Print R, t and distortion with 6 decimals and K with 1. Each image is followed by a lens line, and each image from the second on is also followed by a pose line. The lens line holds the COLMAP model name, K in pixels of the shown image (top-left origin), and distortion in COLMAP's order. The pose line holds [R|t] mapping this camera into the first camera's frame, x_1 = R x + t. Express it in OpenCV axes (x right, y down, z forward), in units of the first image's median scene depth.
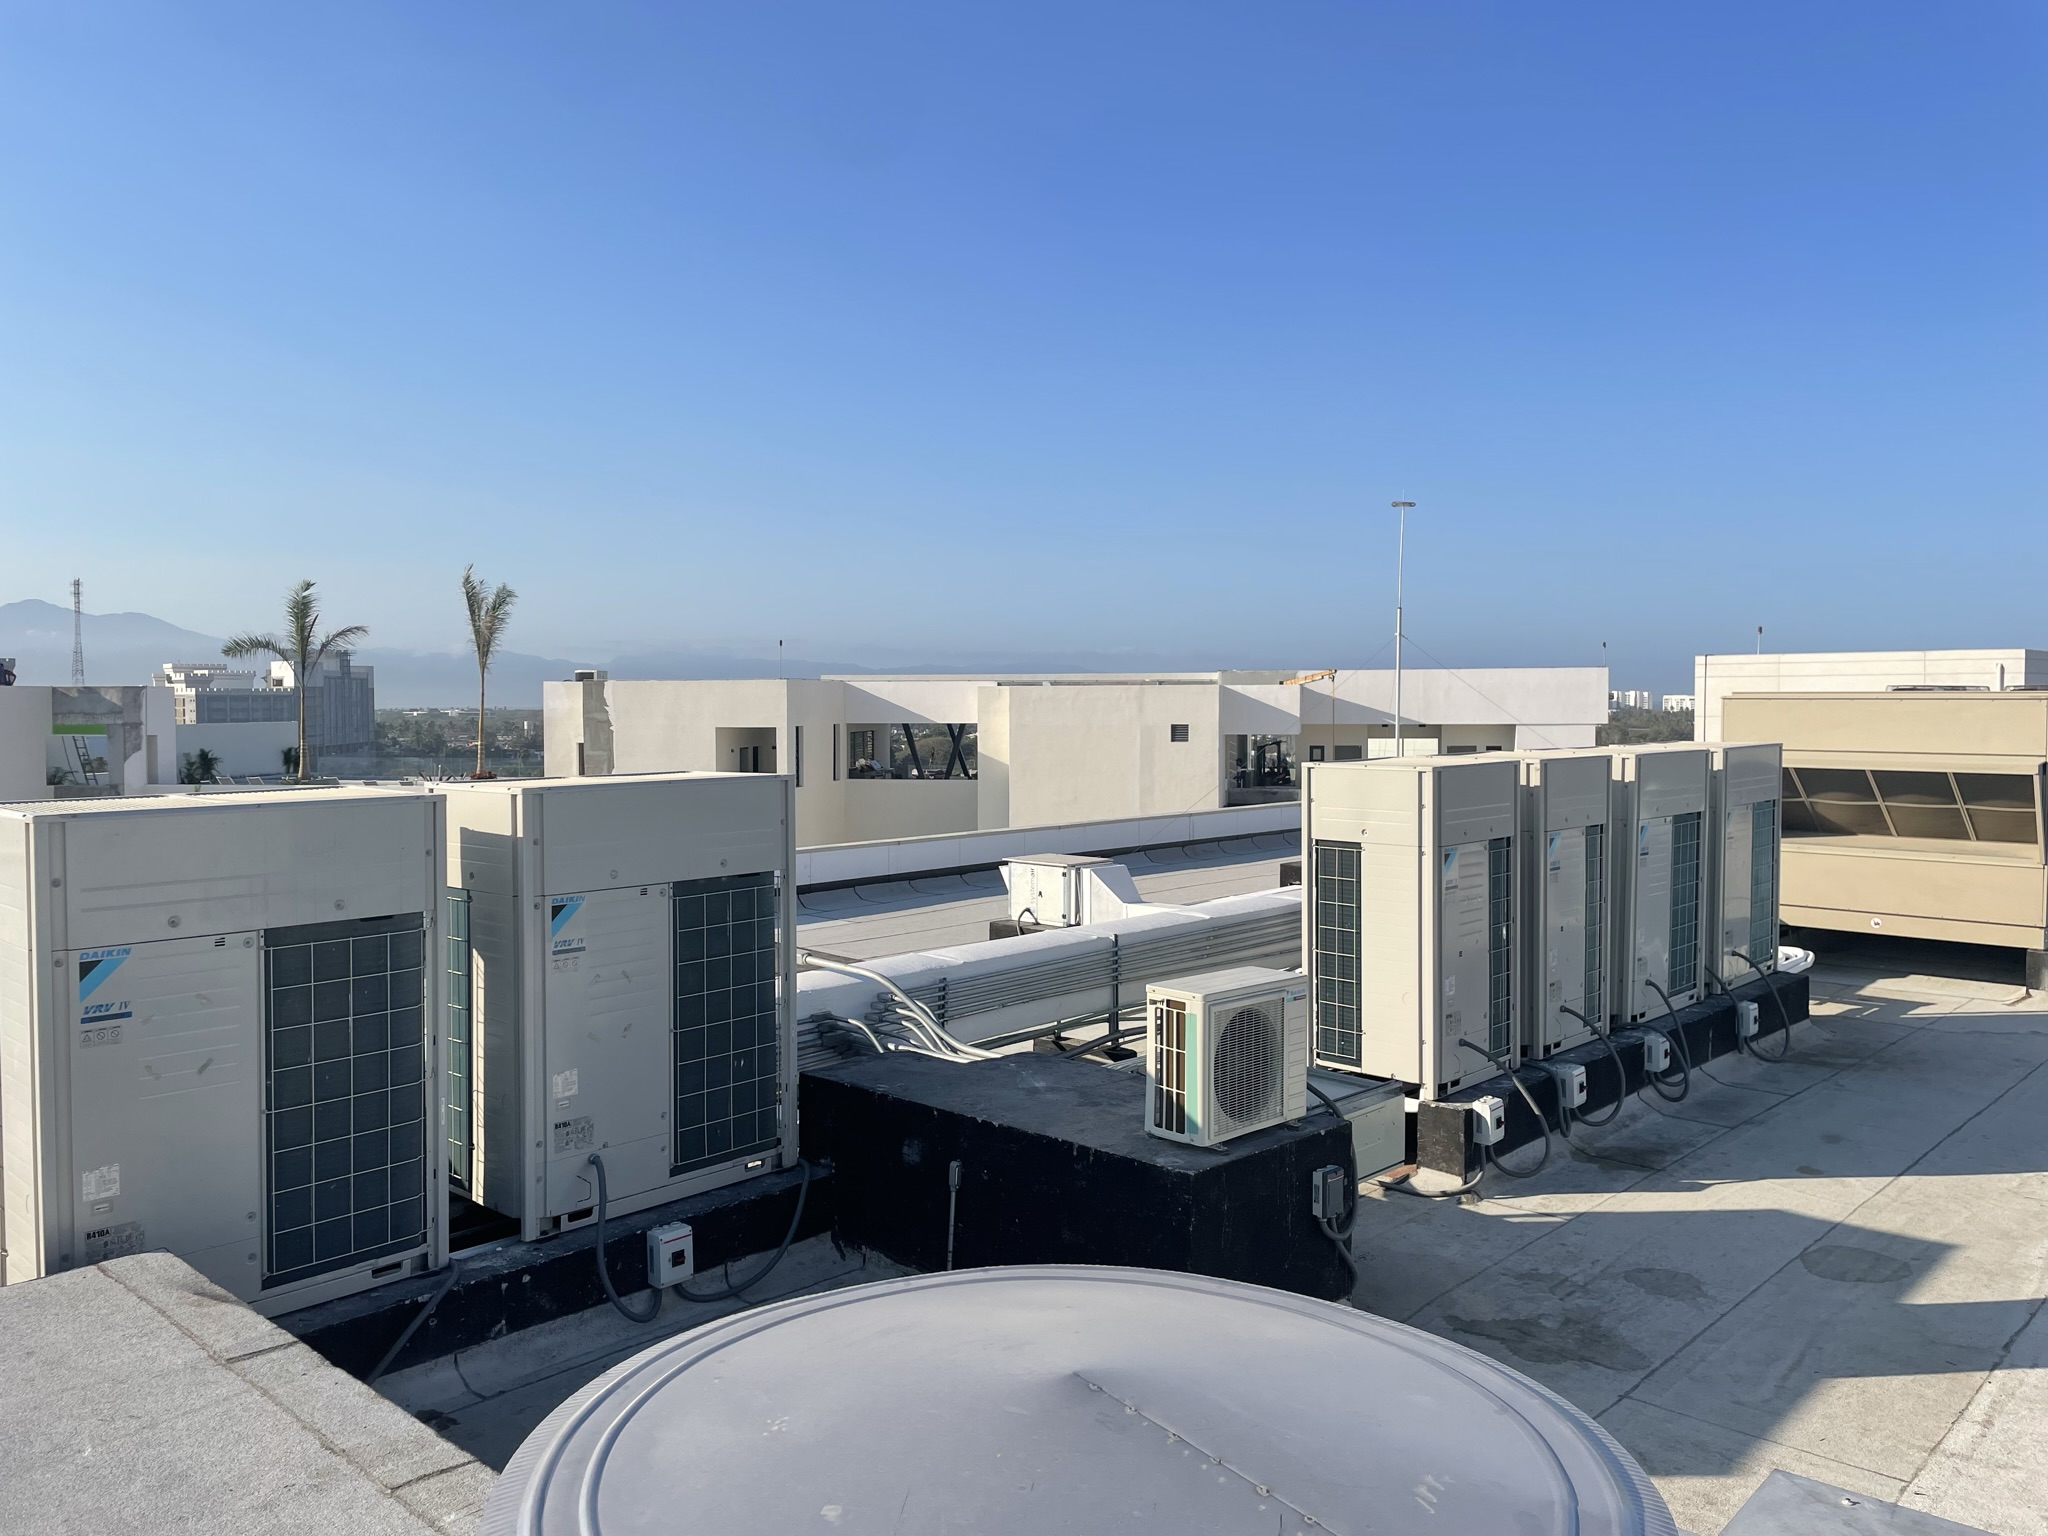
lens RADIAL K [[1541.4, 0, 1026.9], [0, 1541.4, 741.9], [0, 0, 1]] dist [0.096974, -0.123744]
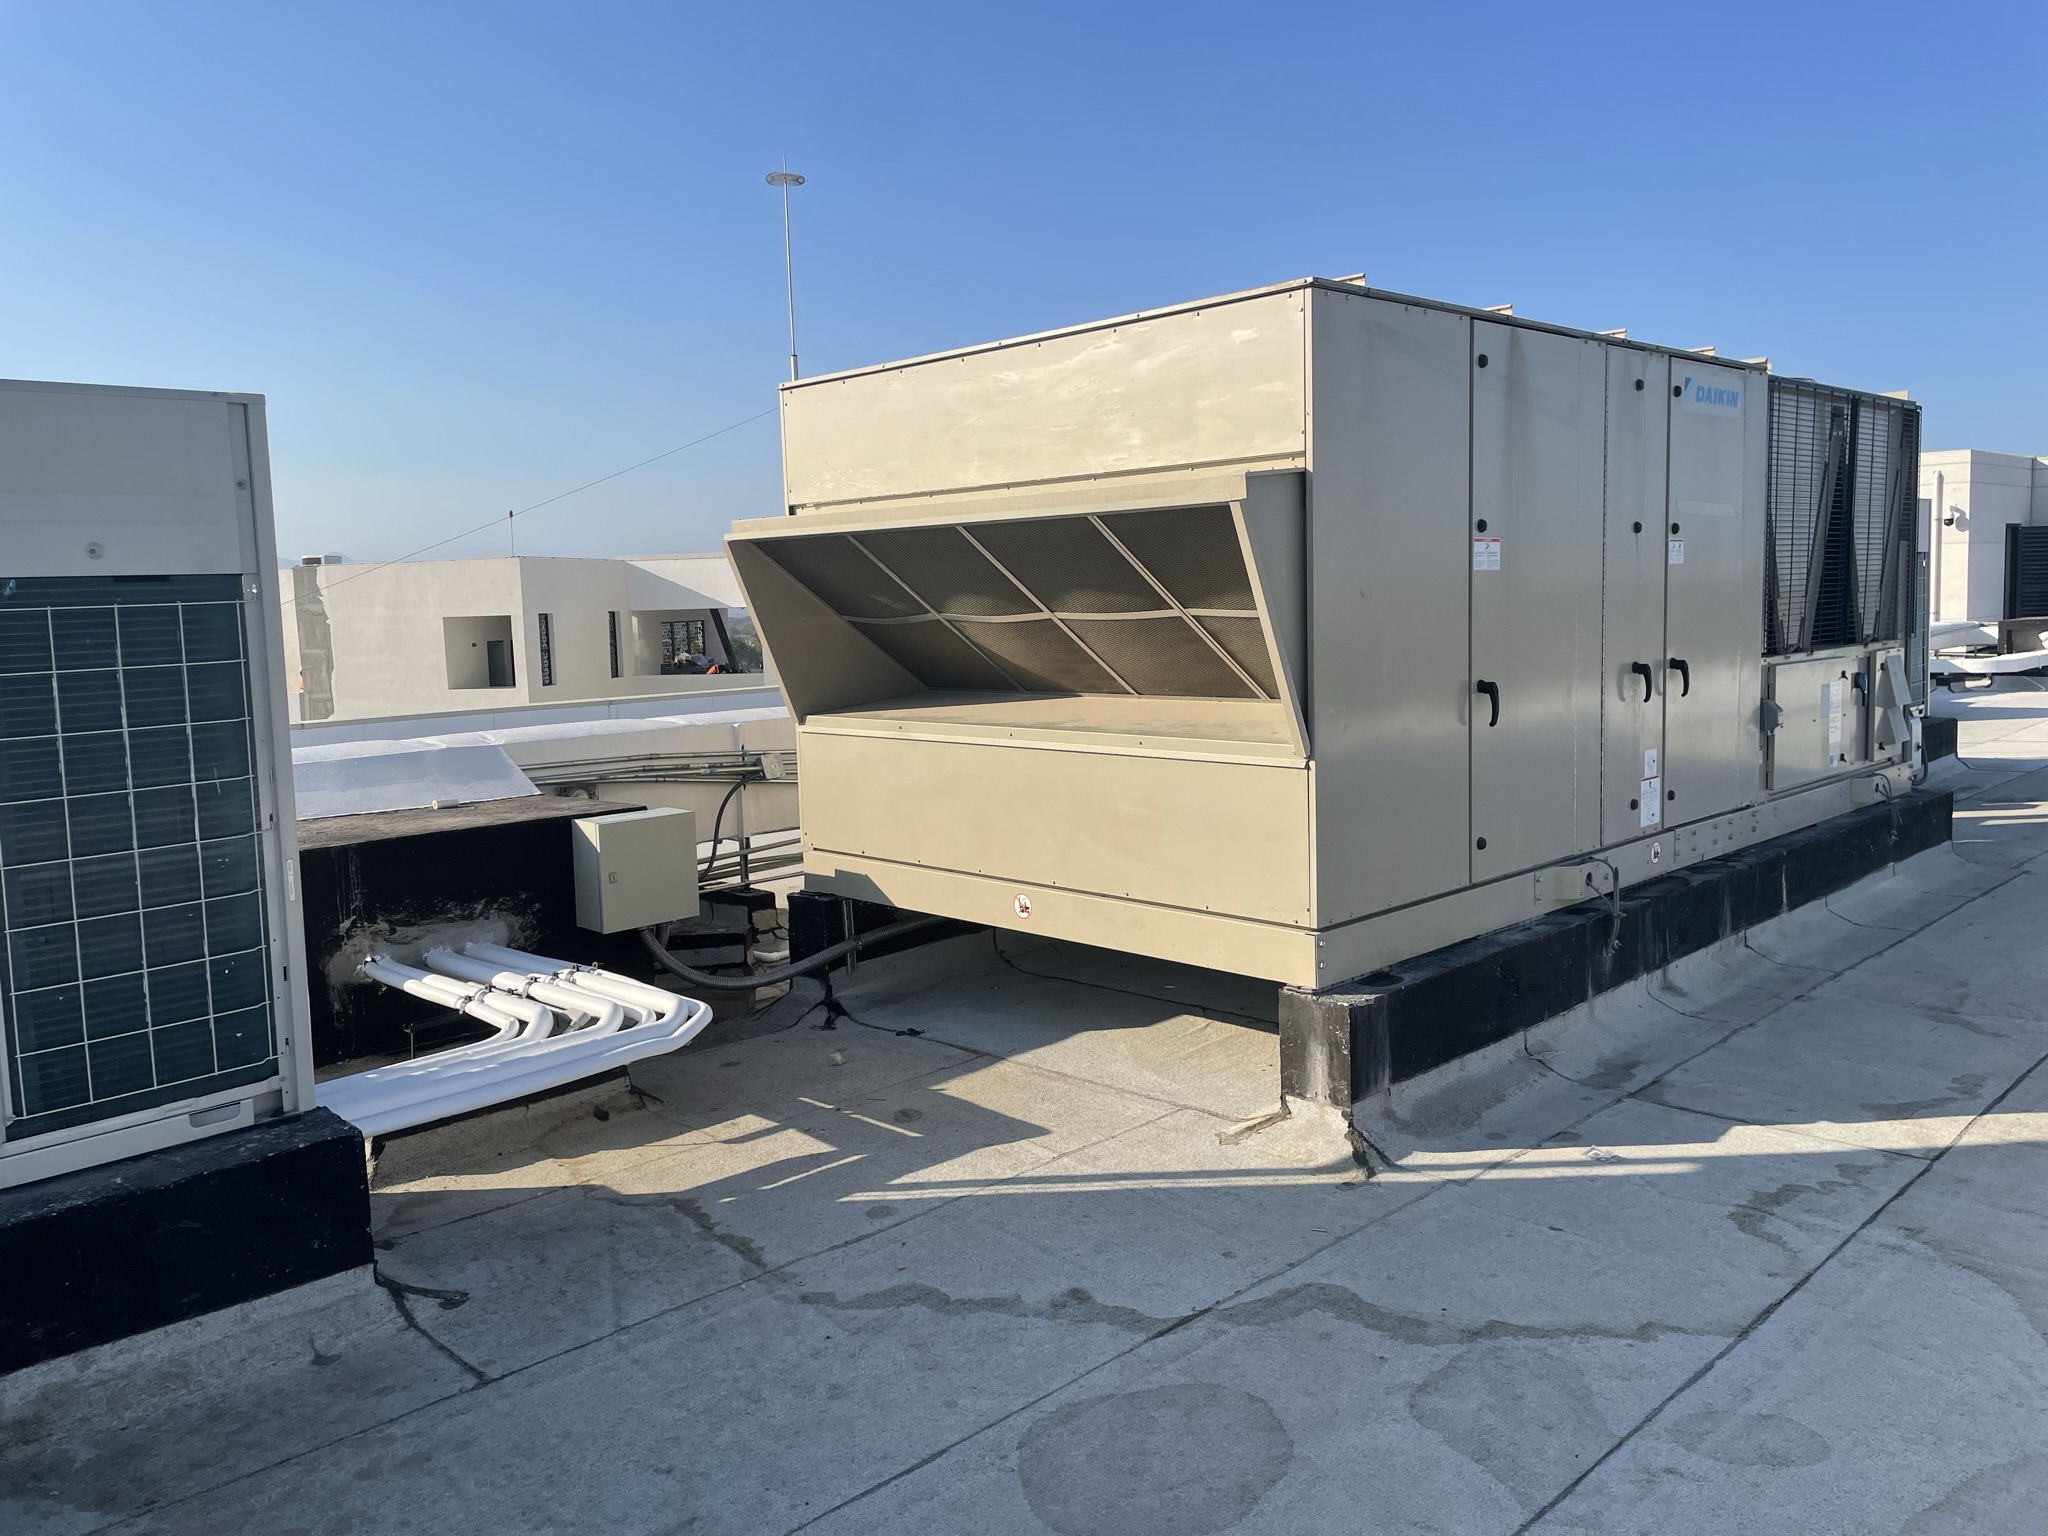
lens RADIAL K [[1542.6, 0, 1013.8], [0, 1542.6, 745.1], [0, 0, 1]] dist [0.102070, -0.132353]
pose [[0.998659, -0.025184, -0.045237, 0.894318], [0.028172, 0.997376, 0.066682, 0.074307], [0.043439, -0.067867, 0.996748, 0.962835]]
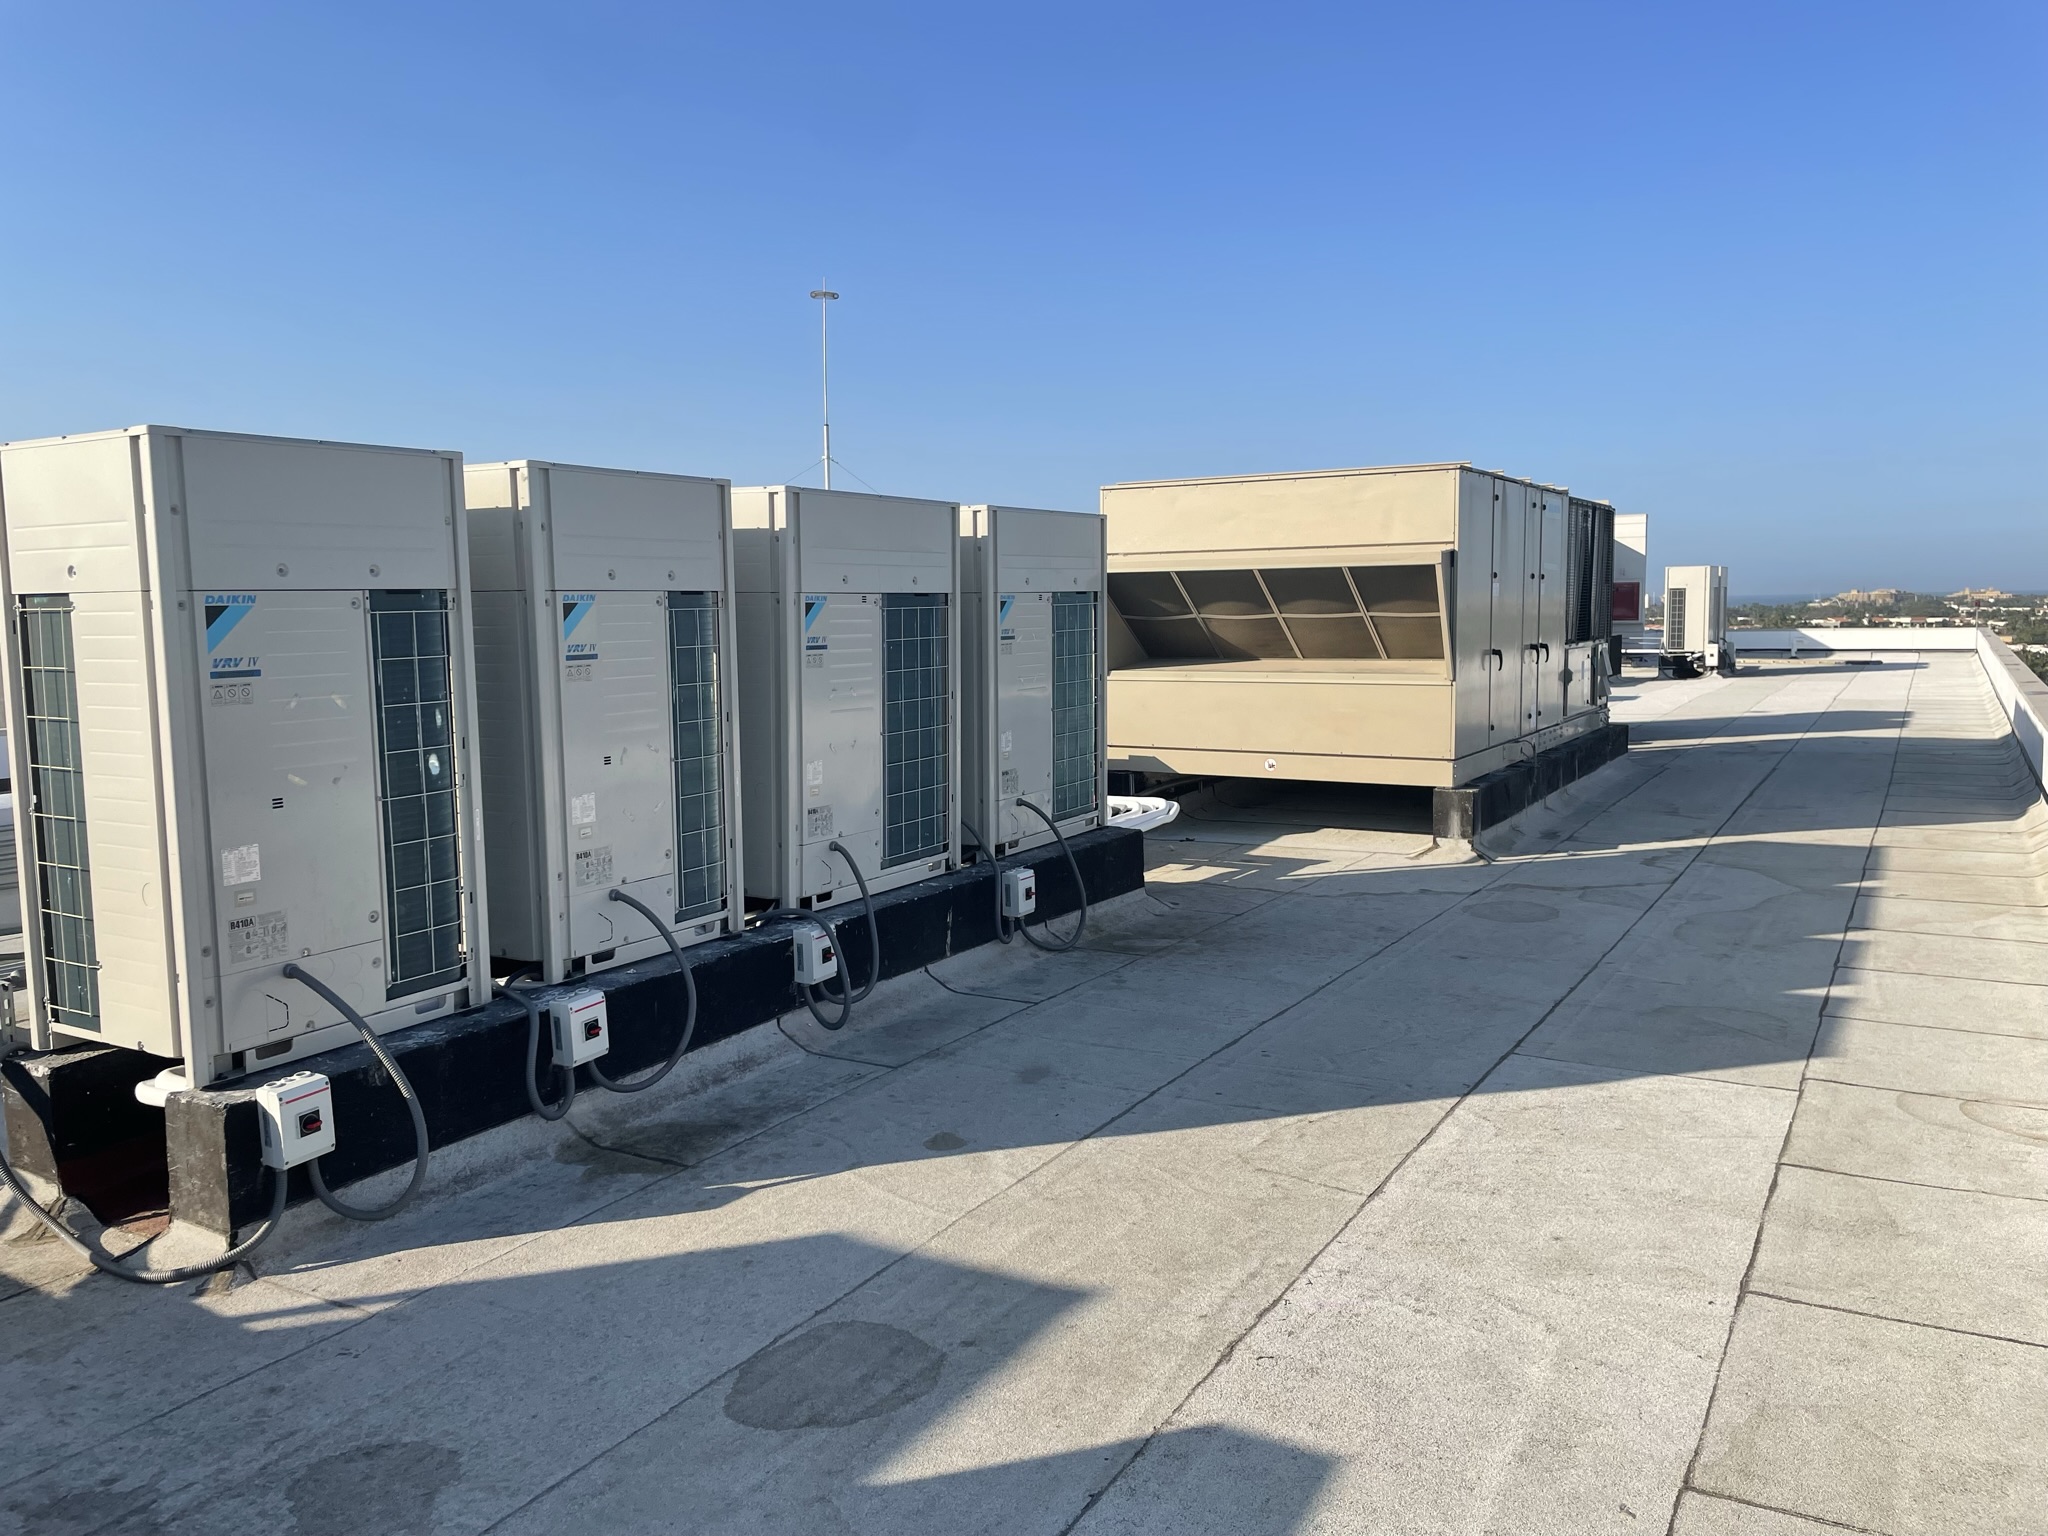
lens RADIAL K [[1542.6, 0, 1013.8], [0, 1542.6, 745.1], [0, 0, 1]] dist [0.102070, -0.132353]
pose [[0.975782, -0.032471, 0.216321, 0.391365], [0.019292, 0.997842, 0.062761, 0.085831], [-0.217892, -0.057068, 0.974303, 0.422704]]
